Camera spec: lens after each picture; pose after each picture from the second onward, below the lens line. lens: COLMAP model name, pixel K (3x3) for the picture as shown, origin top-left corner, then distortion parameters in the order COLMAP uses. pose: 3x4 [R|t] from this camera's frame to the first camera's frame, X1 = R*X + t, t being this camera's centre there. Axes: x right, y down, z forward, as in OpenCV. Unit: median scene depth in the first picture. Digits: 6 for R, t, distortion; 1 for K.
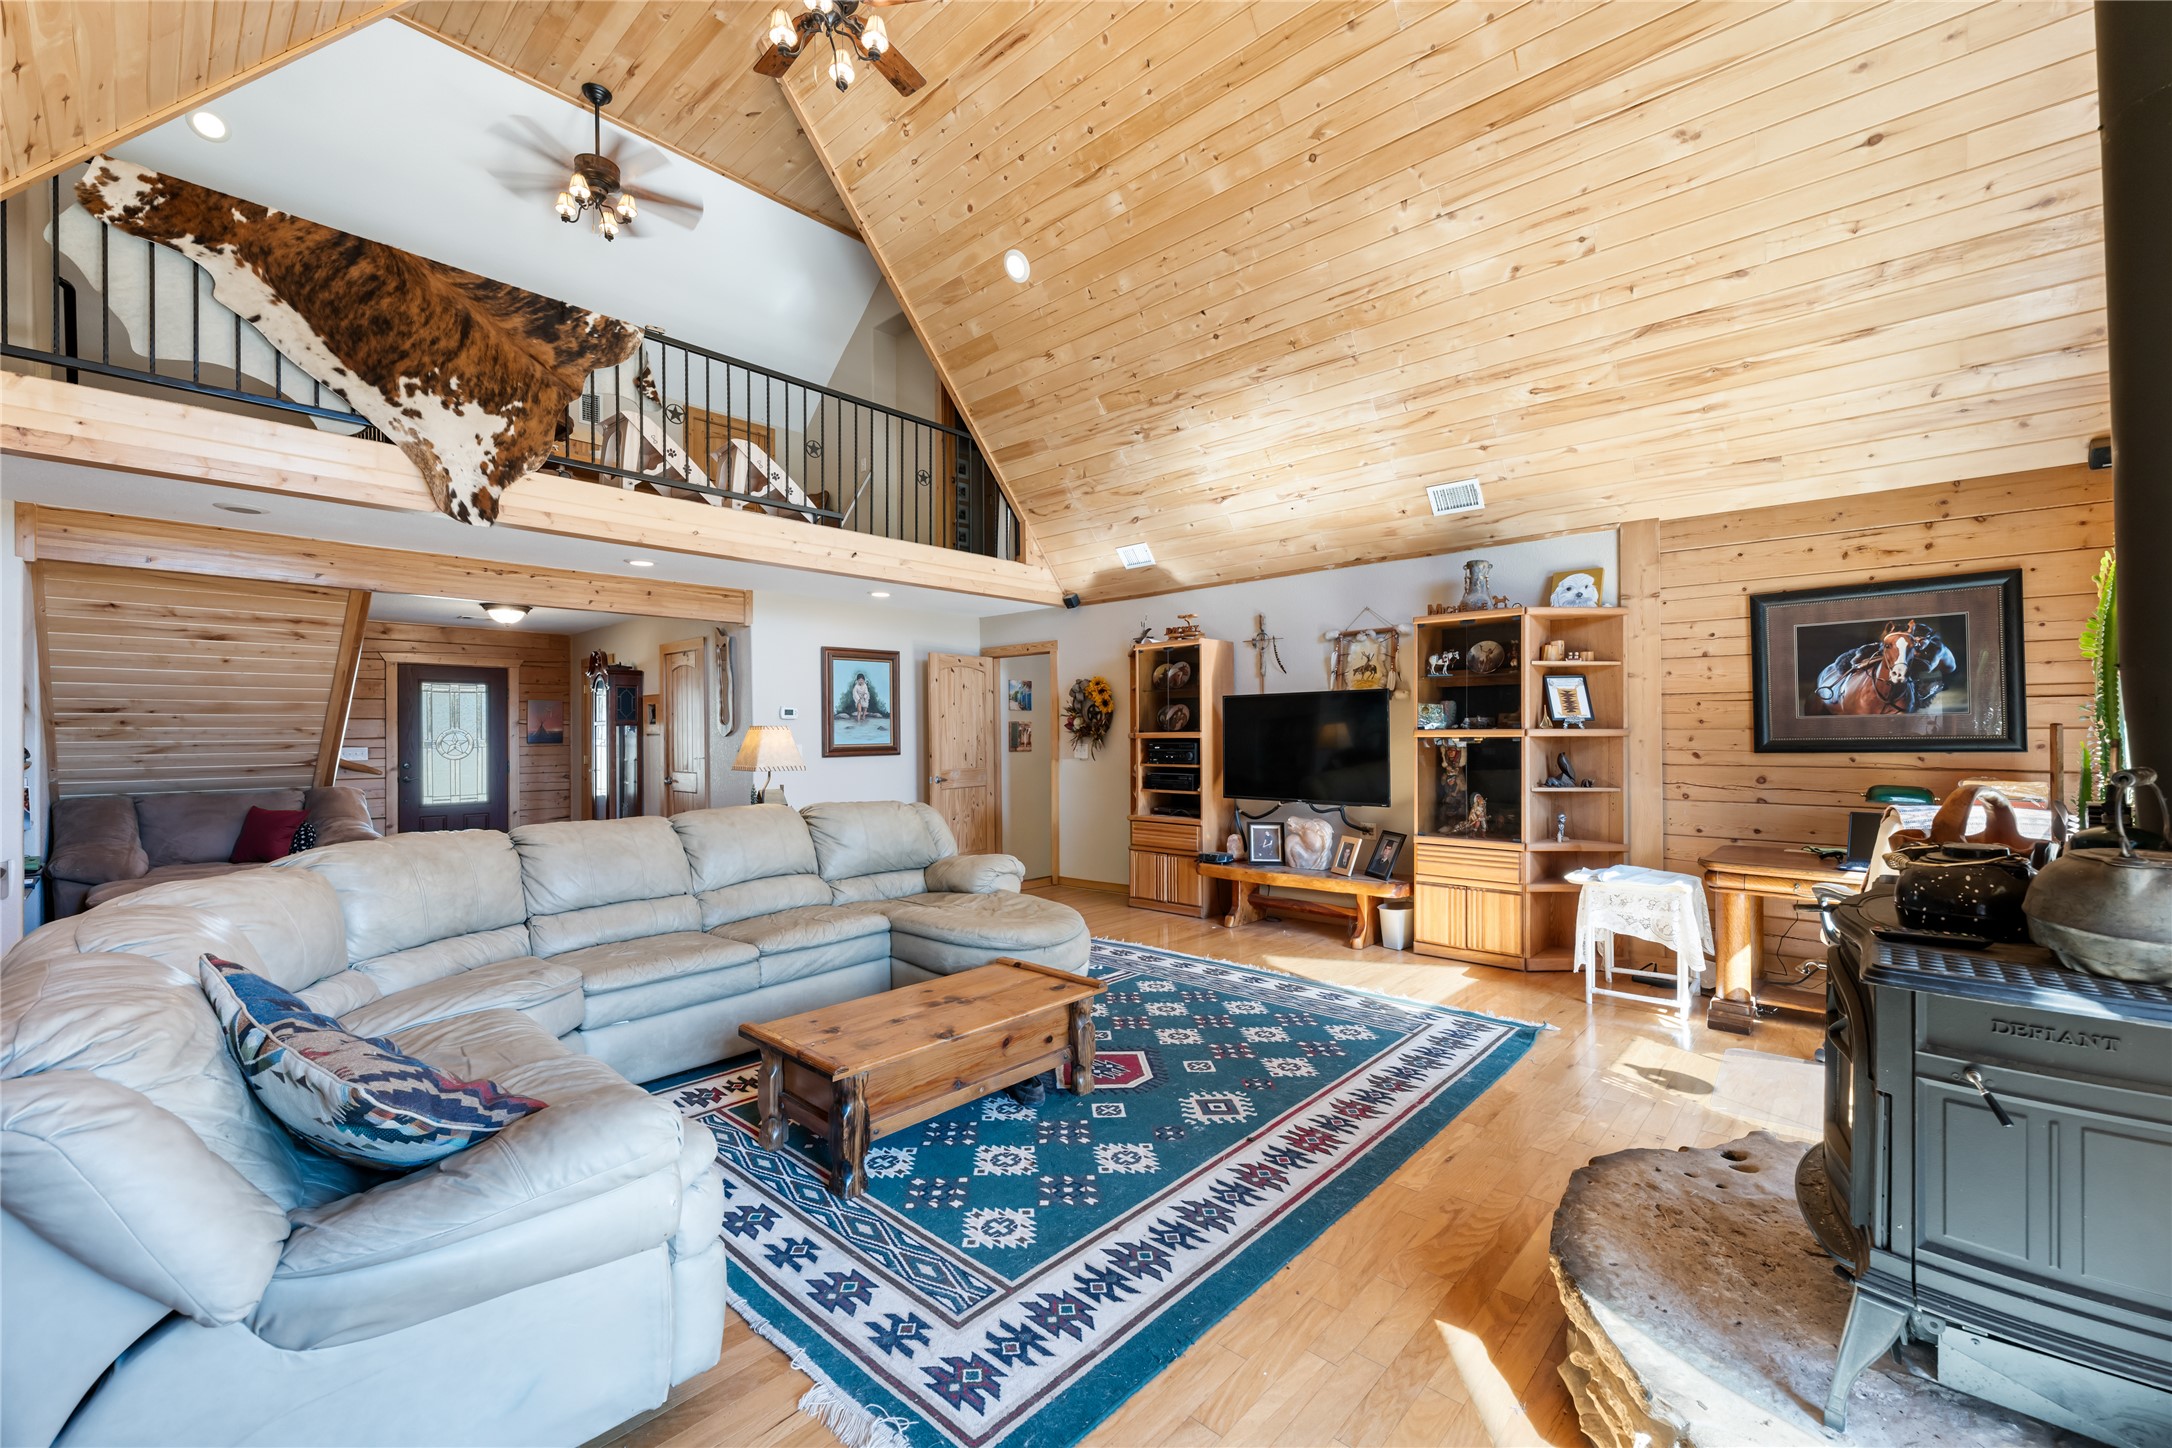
lens RADIAL K [[881.5, 0, 1119.5], [0, 881.5, 732.5], [0, 0, 1]] dist [-0.000041, -0.000067]
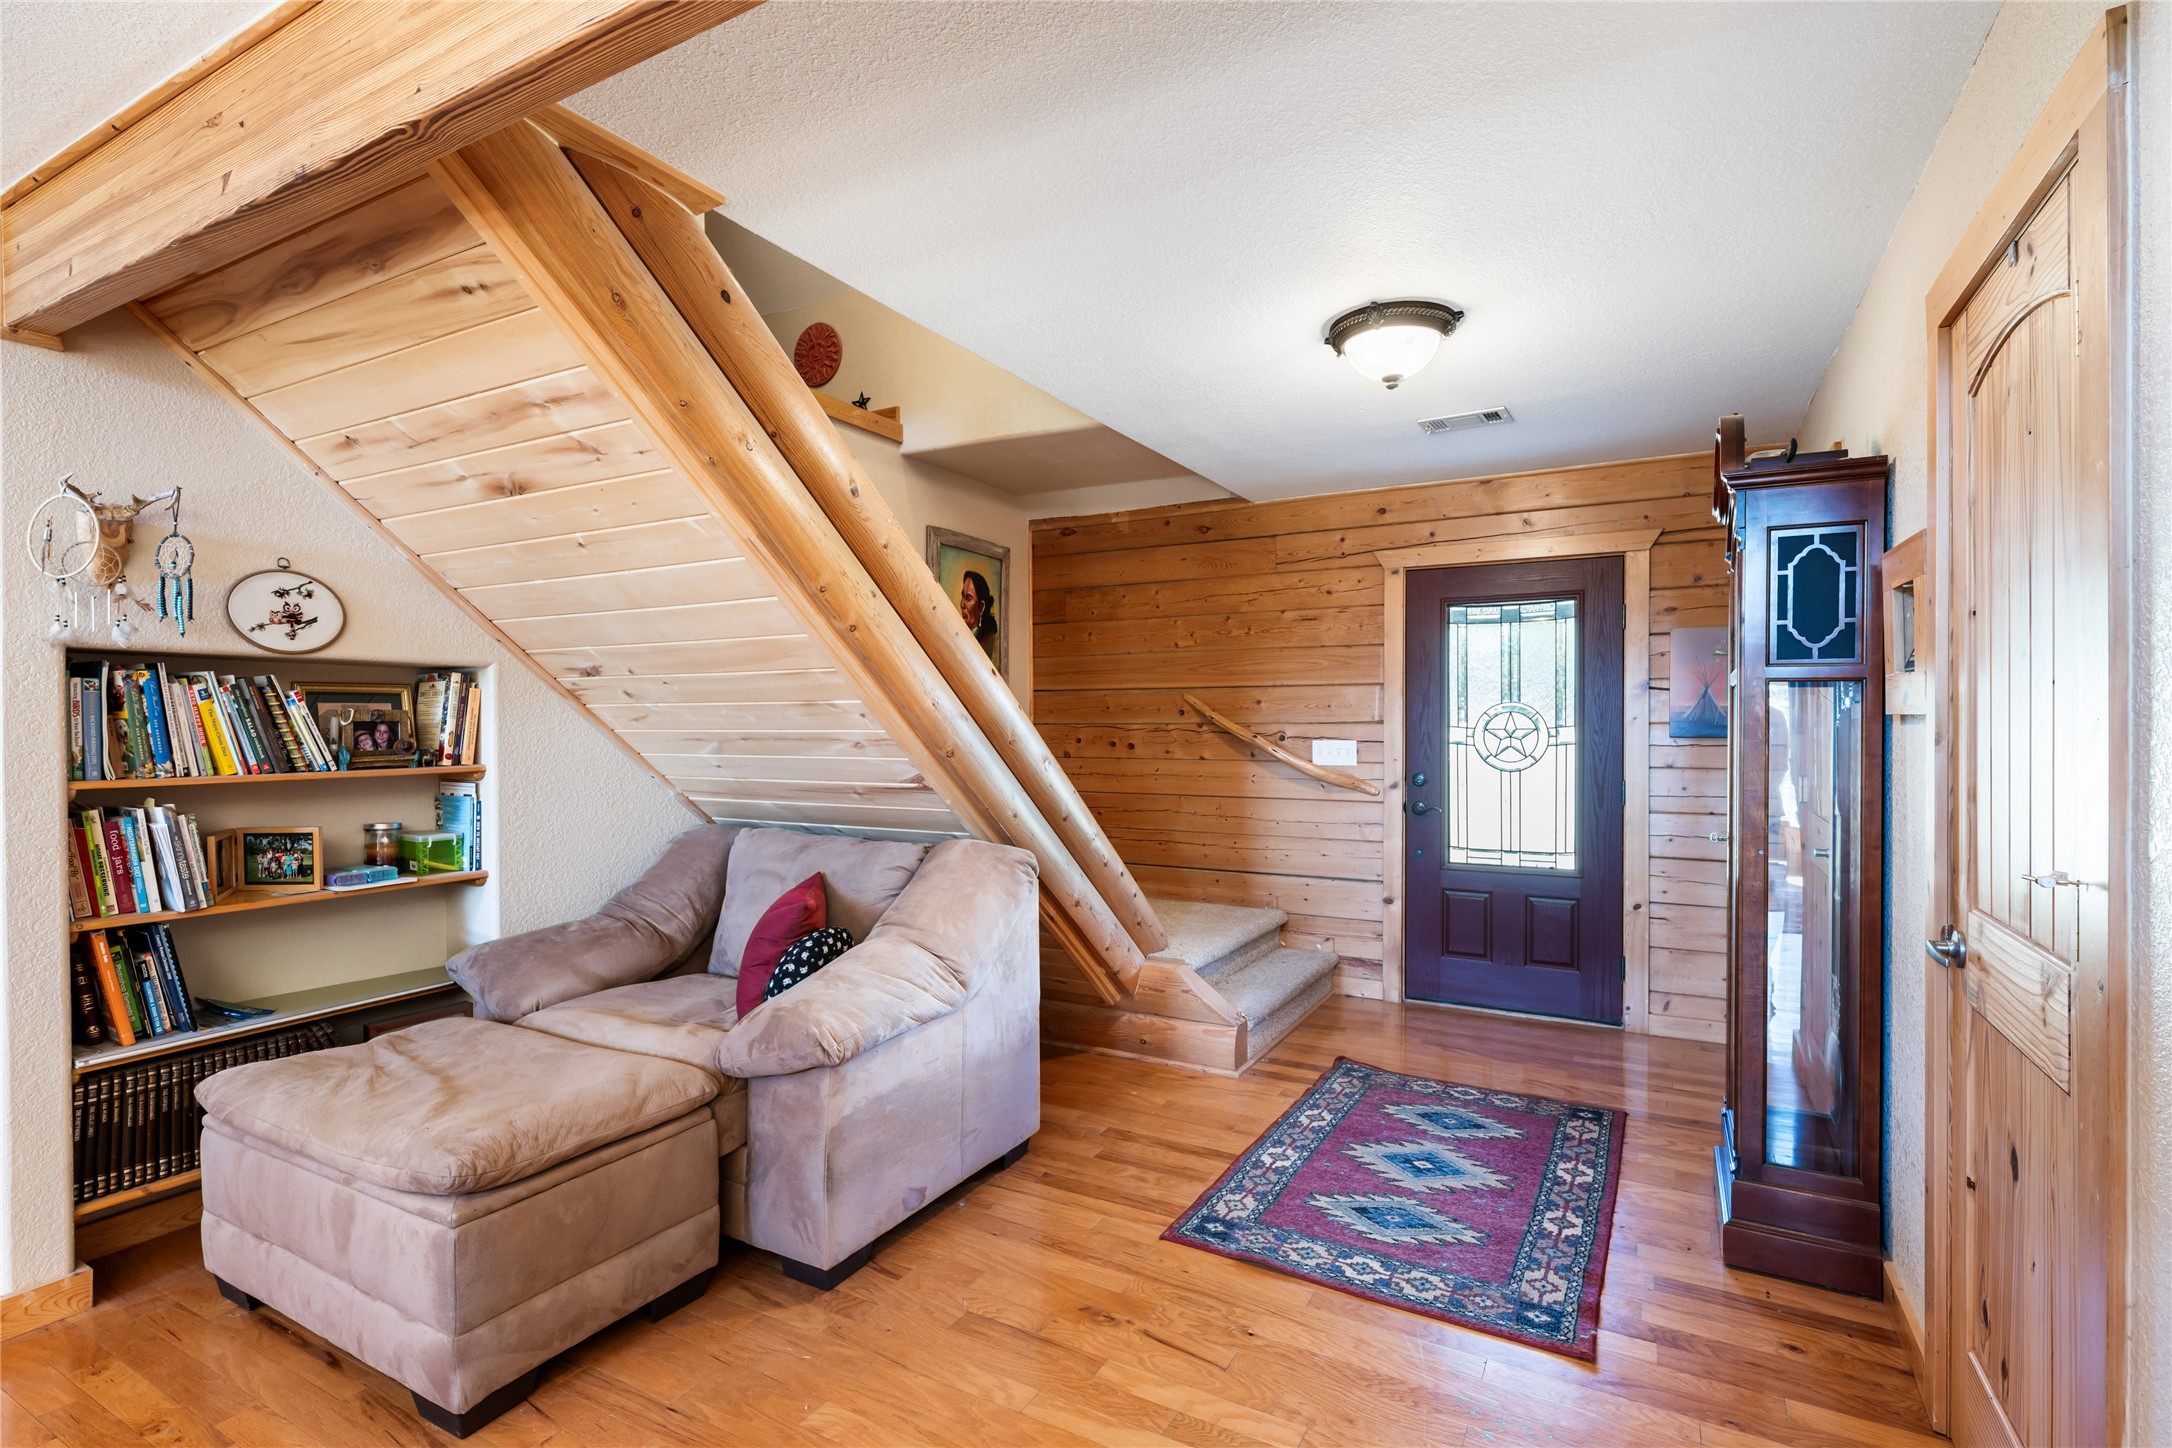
lens RADIAL K [[1016.8, 0, 1086.0], [0, 1016.8, 724.0], [0, 0, 1]] dist [0.000069, 0.000023]
pose [[0.213090, 0.008662, -0.976994, -0.306910], [0.002135, 0.999954, 0.009332, 0.001295], [0.977030, -0.004074, 0.213061, 0.711419]]
